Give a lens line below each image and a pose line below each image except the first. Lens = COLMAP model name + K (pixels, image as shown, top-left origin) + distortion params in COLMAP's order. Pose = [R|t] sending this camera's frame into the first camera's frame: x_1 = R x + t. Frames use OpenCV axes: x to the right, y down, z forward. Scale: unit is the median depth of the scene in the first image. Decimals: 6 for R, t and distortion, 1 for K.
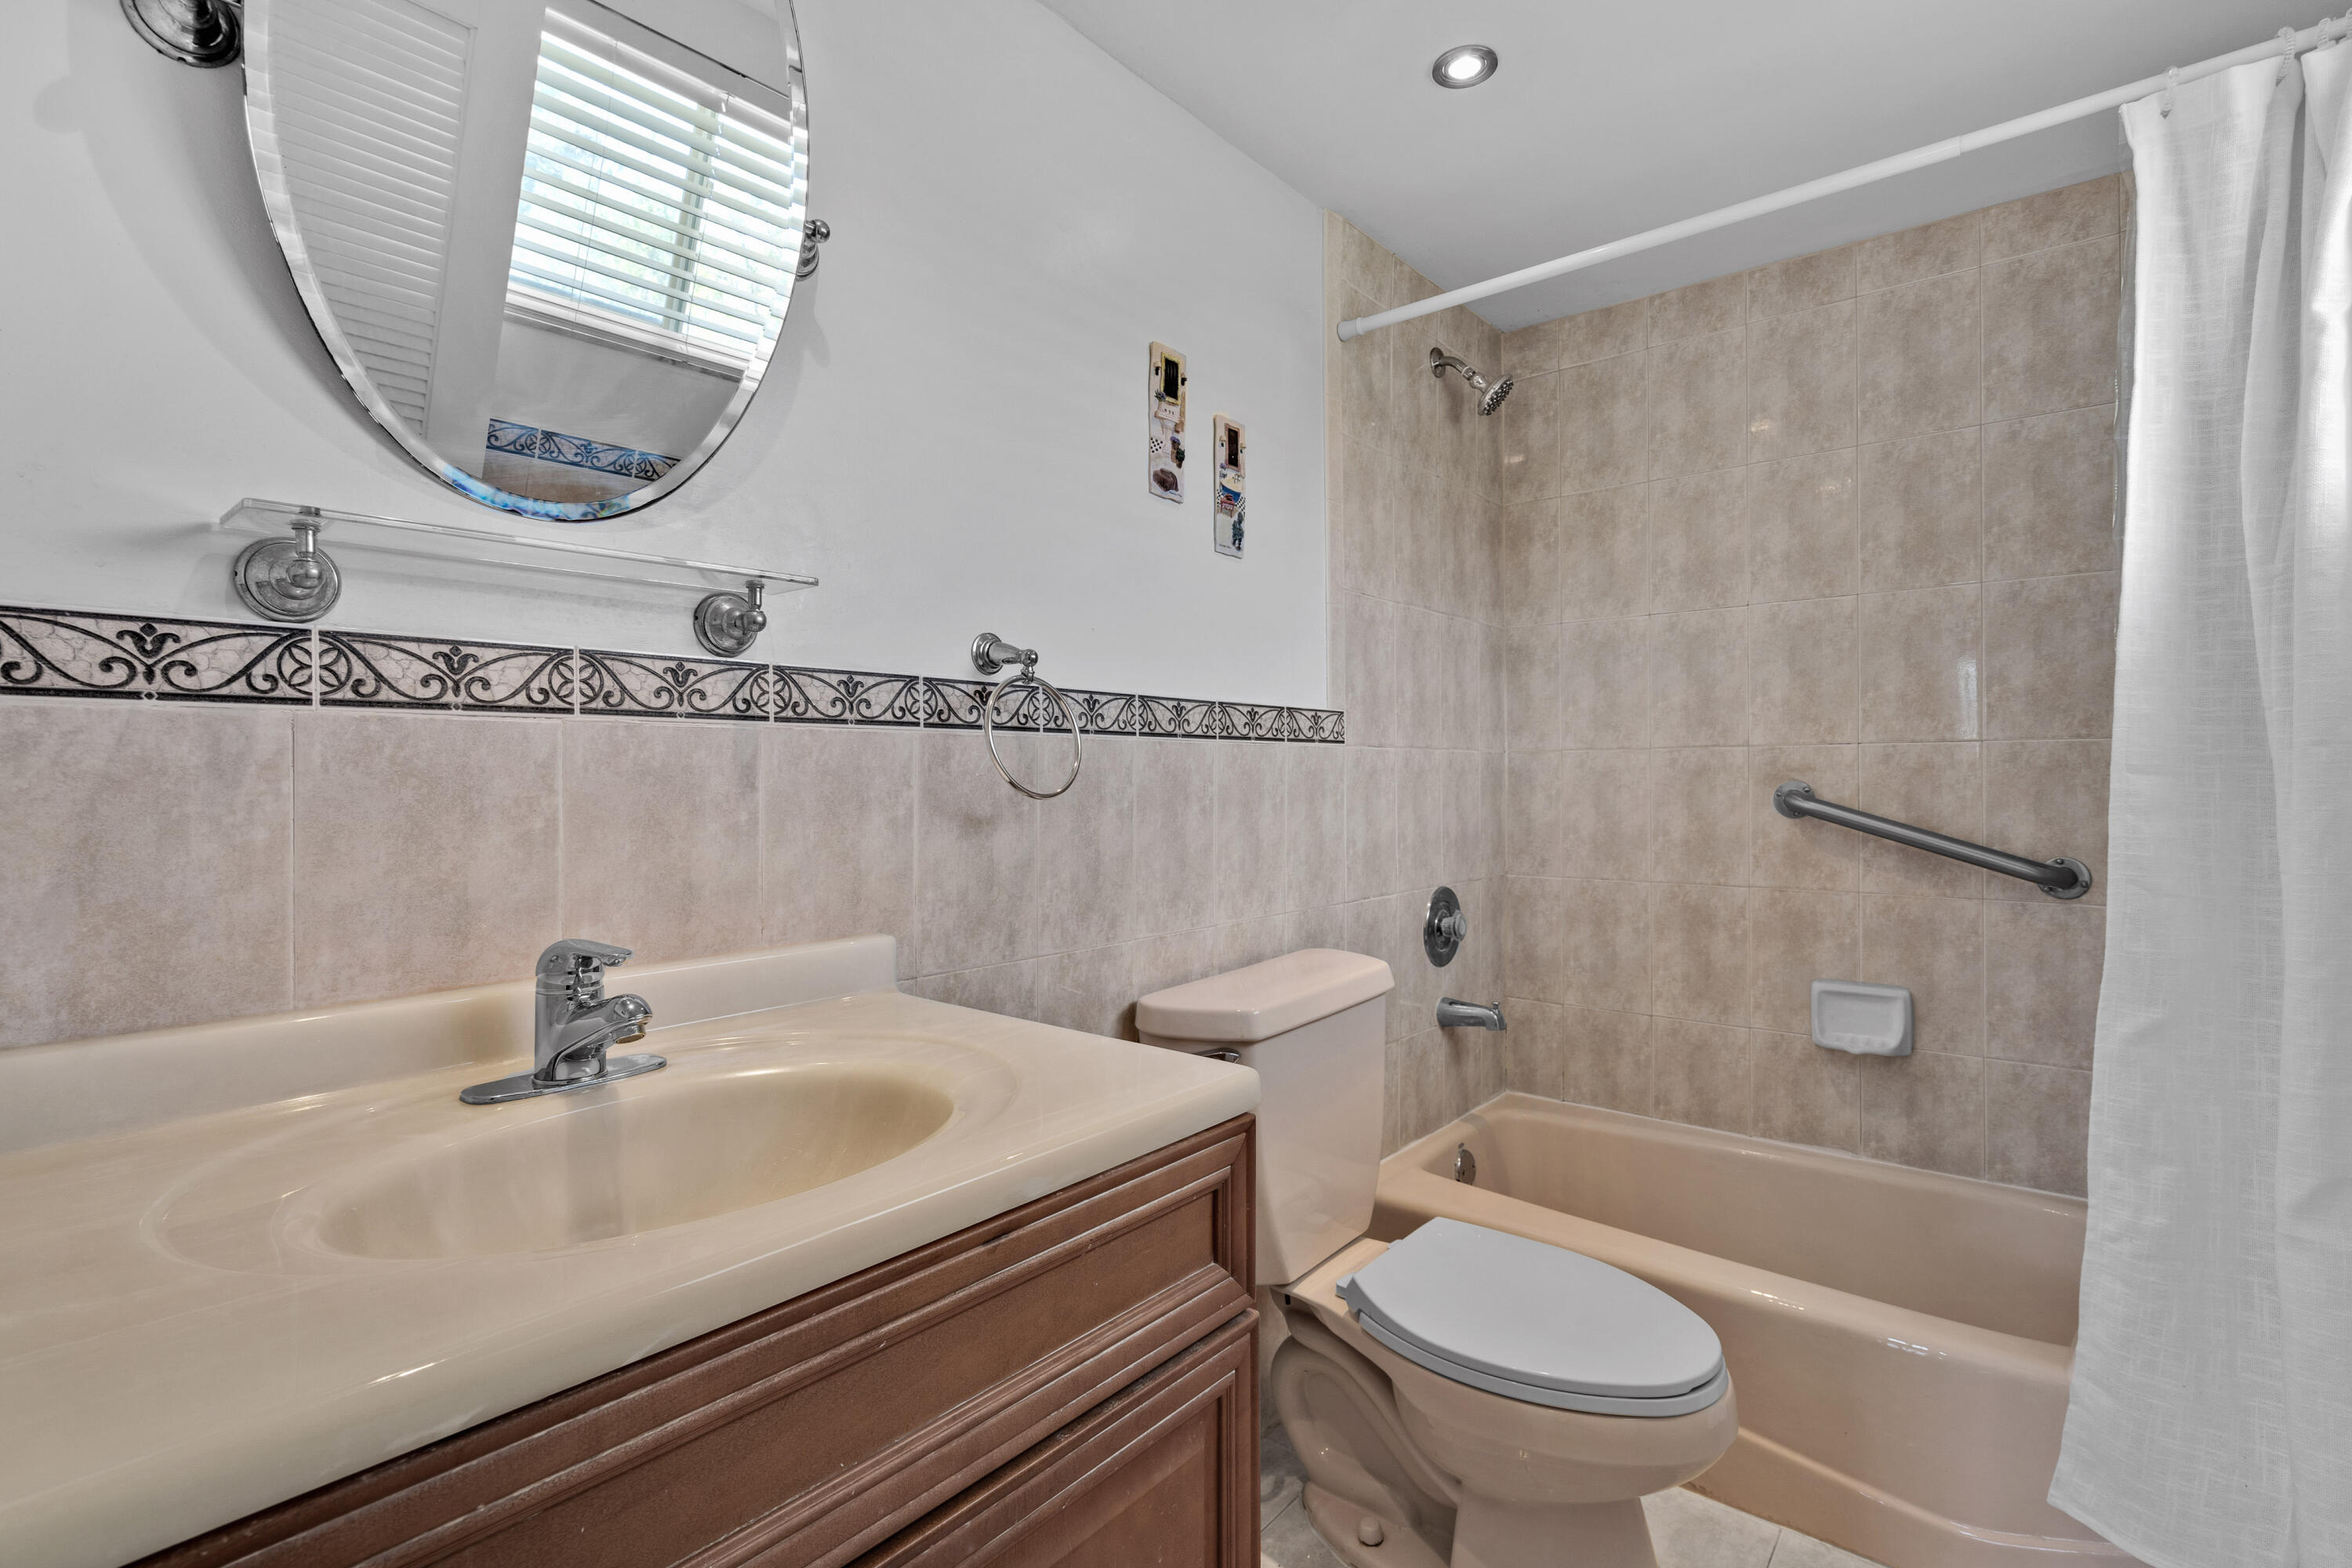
lens RADIAL K [[1044.0, 0, 1166.1], [0, 1044.0, 787.9], [0, 0, 1]] dist [-0.014724, -0.000283]
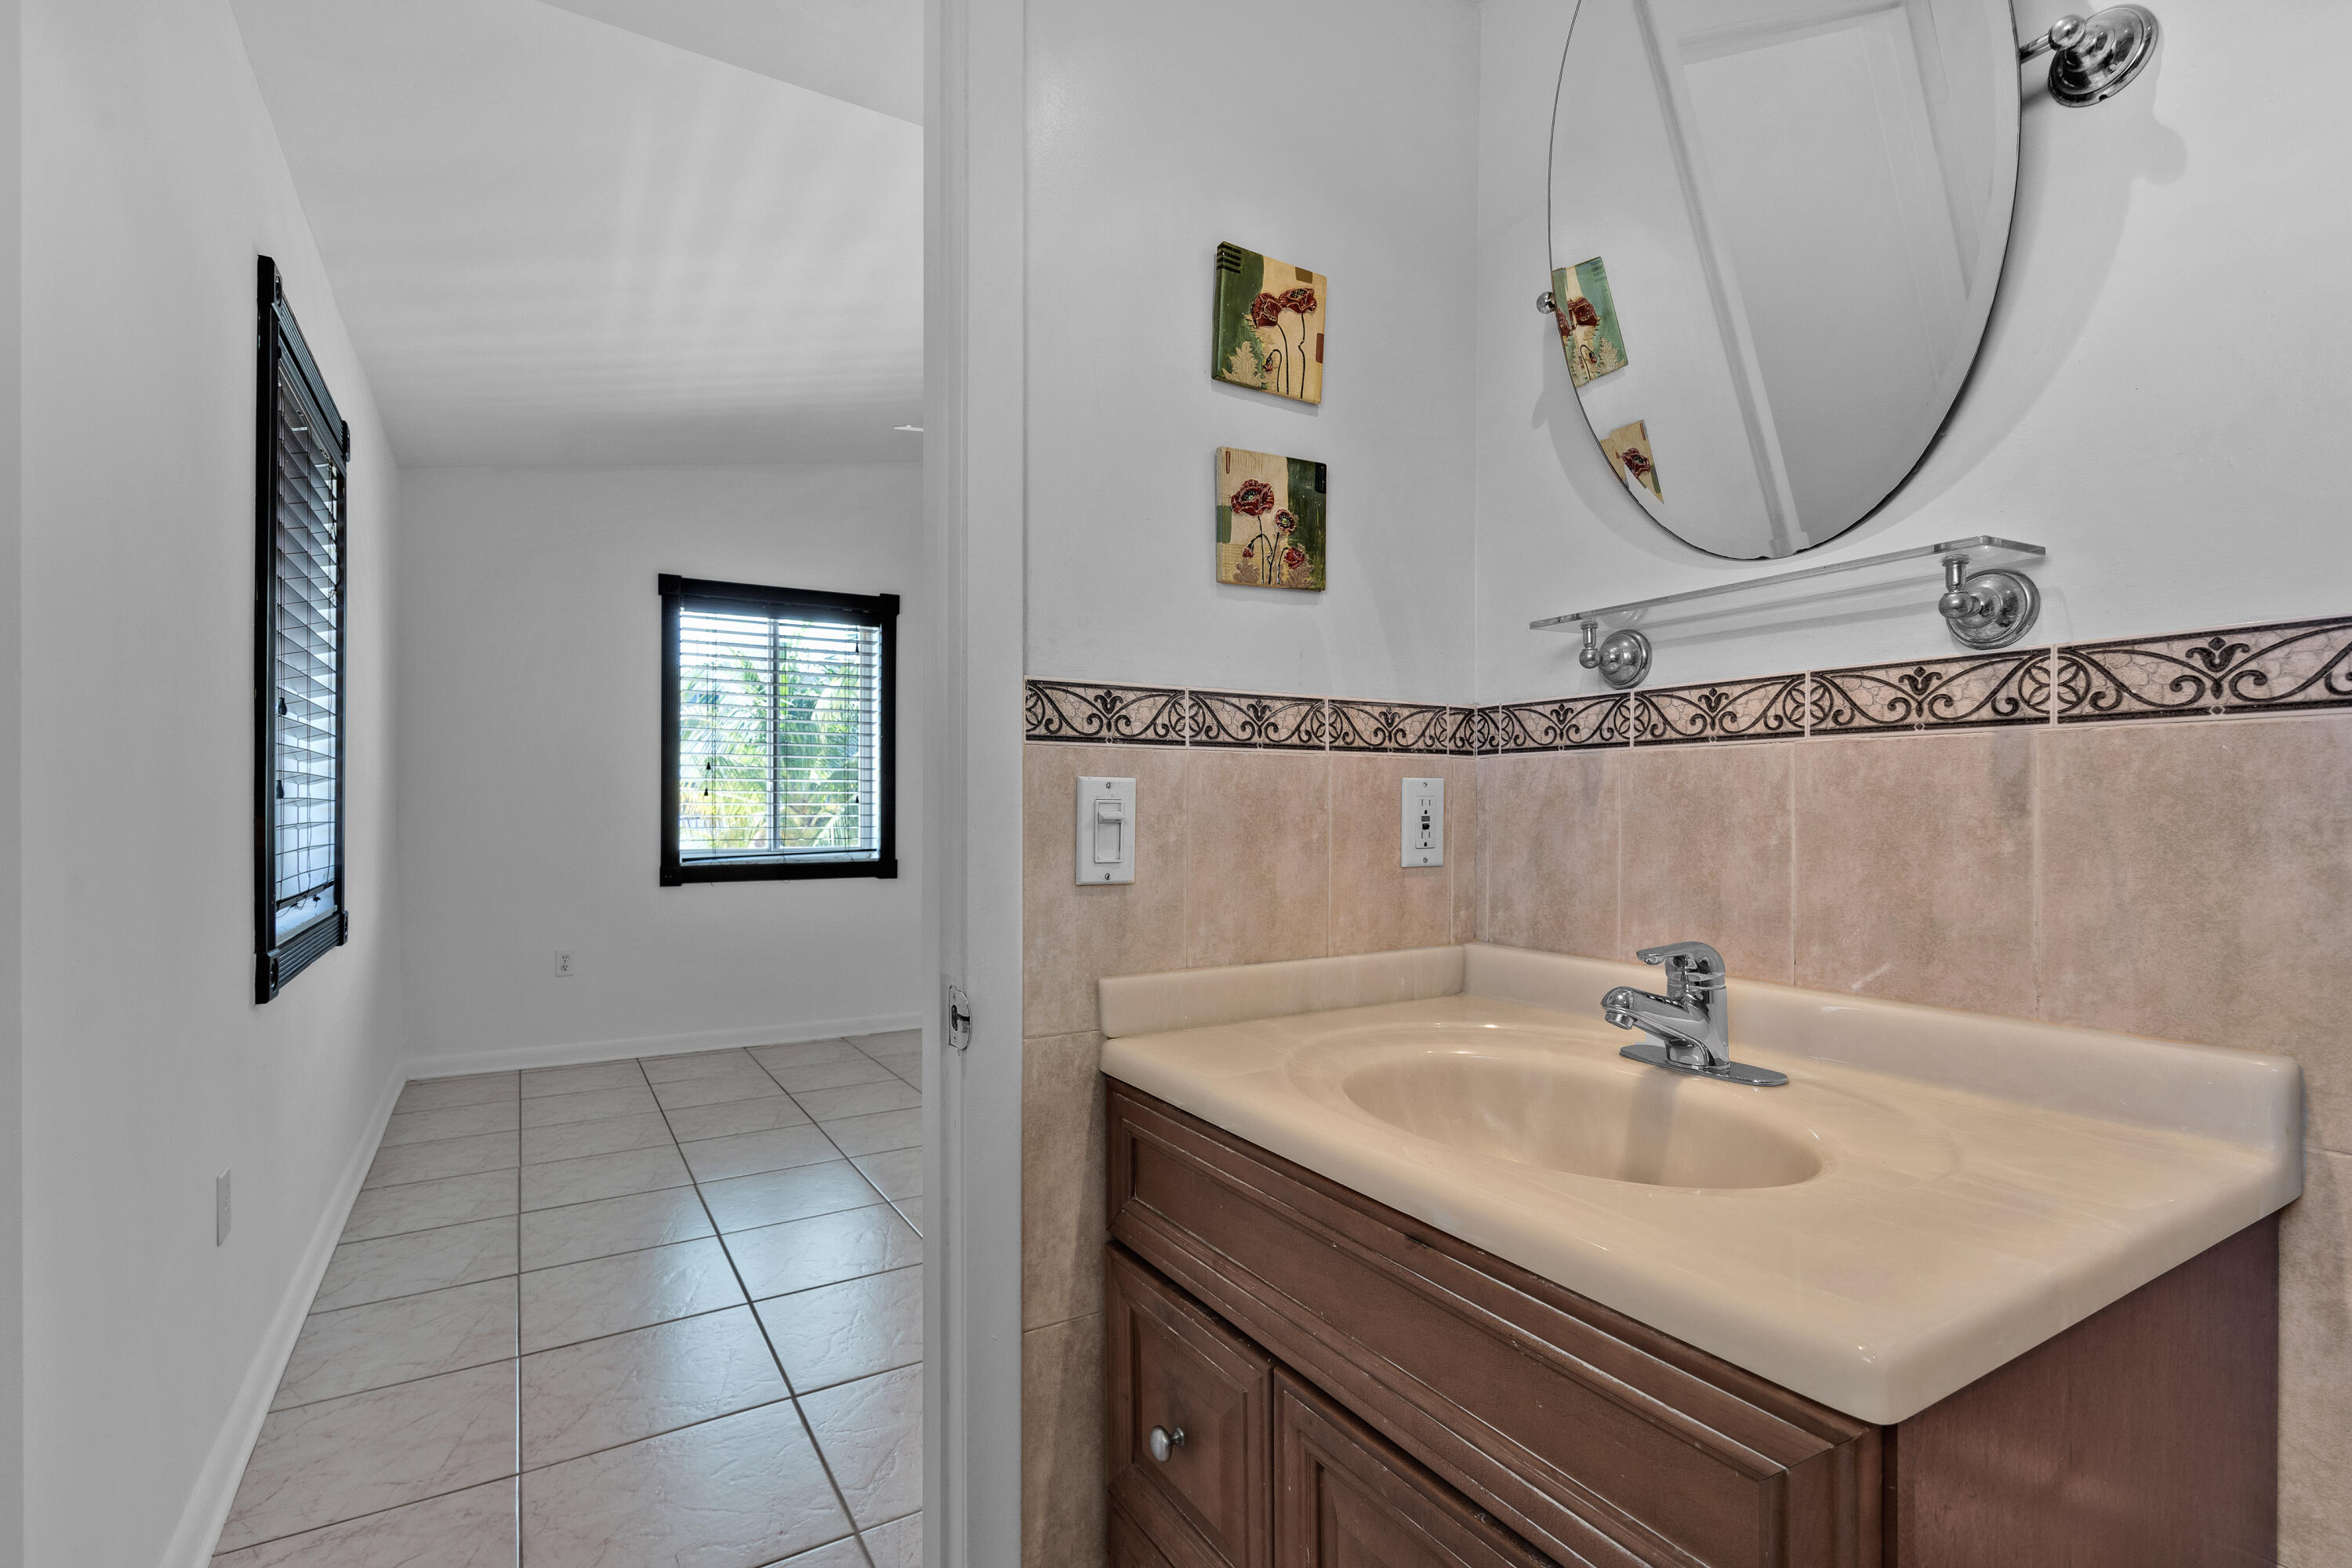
lens RADIAL K [[1067.1, 0, 1158.6], [0, 1067.1, 774.2], [0, 0, 1]] dist [-0.004590, -0.000086]
pose [[-0.317868, -0.017026, -0.947982, 0.568705], [-0.003993, 0.999854, -0.016618, -0.011893], [0.948127, -0.001497, -0.317889, 0.651965]]
